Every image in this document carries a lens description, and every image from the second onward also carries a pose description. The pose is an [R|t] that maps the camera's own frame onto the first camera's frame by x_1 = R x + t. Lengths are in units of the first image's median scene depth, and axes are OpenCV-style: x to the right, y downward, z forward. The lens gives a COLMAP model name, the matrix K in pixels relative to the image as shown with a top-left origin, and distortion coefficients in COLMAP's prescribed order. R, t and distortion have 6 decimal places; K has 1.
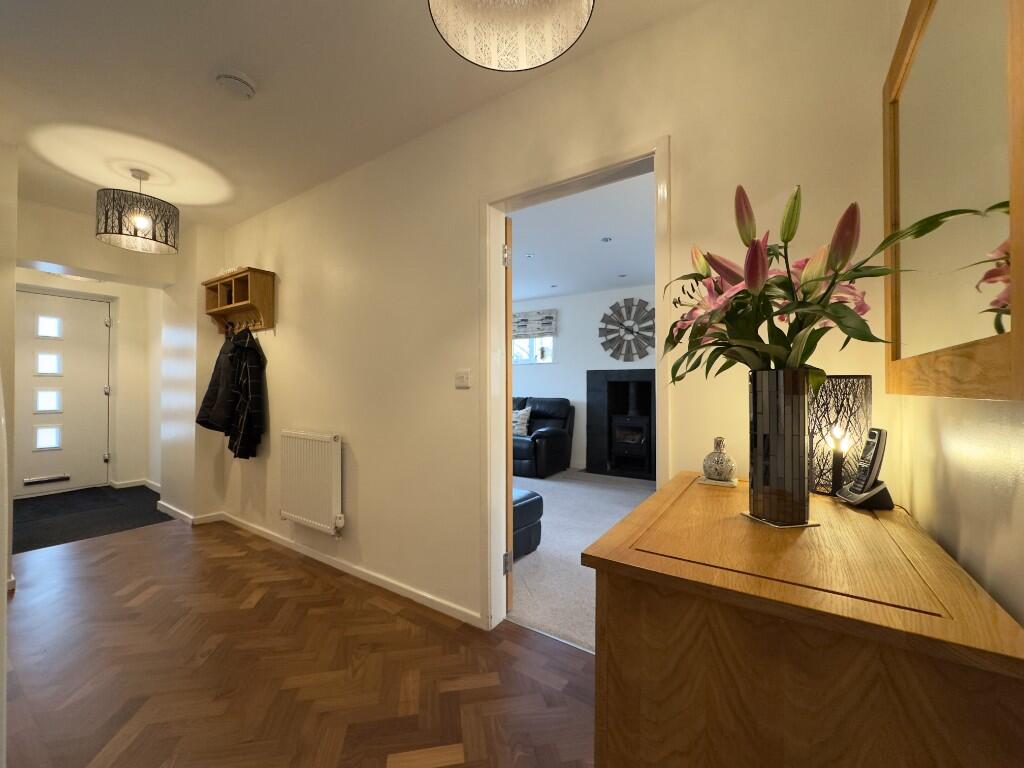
lens RADIAL K [[412.9, 0, 512.0], [0, 412.9, 384.0], [0, 0, 1]] dist [-0.001802, 0.000137]
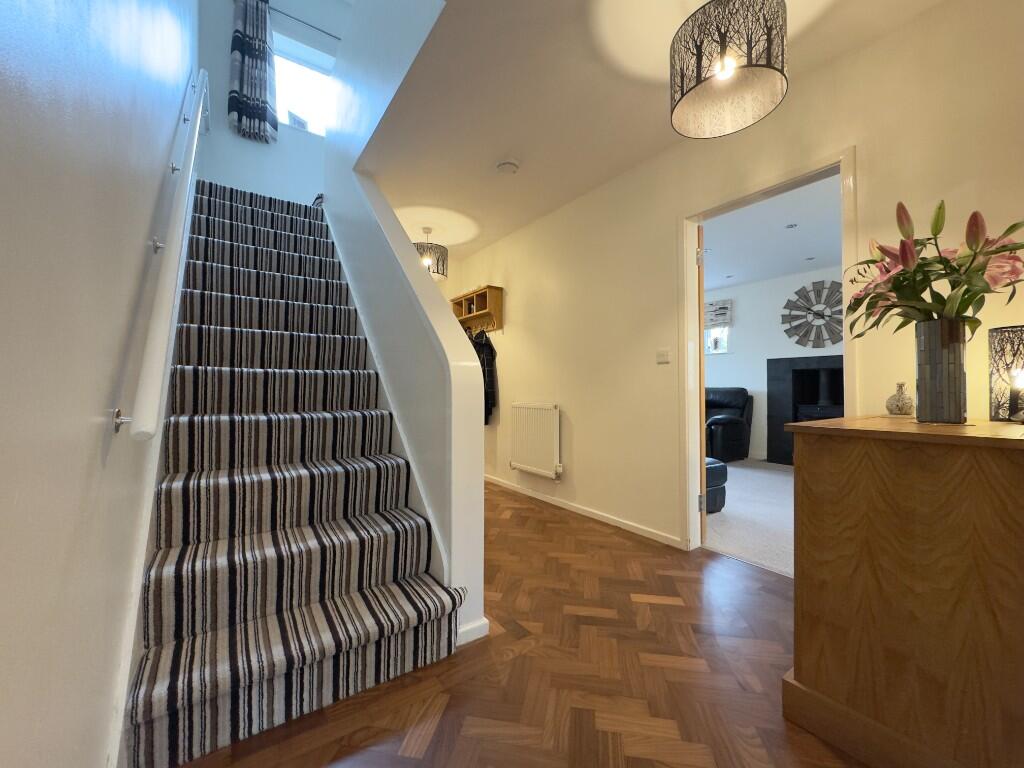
lens RADIAL K [[410.2, 0, 512.0], [0, 410.2, 384.0], [0, 0, 1]] dist [-0.000934, -0.000173]
pose [[0.932726, -0.006513, -0.360526, -0.085333], [0.005661, 0.999978, -0.003417, 0.066694], [0.360540, 0.001146, 0.932743, -0.318400]]
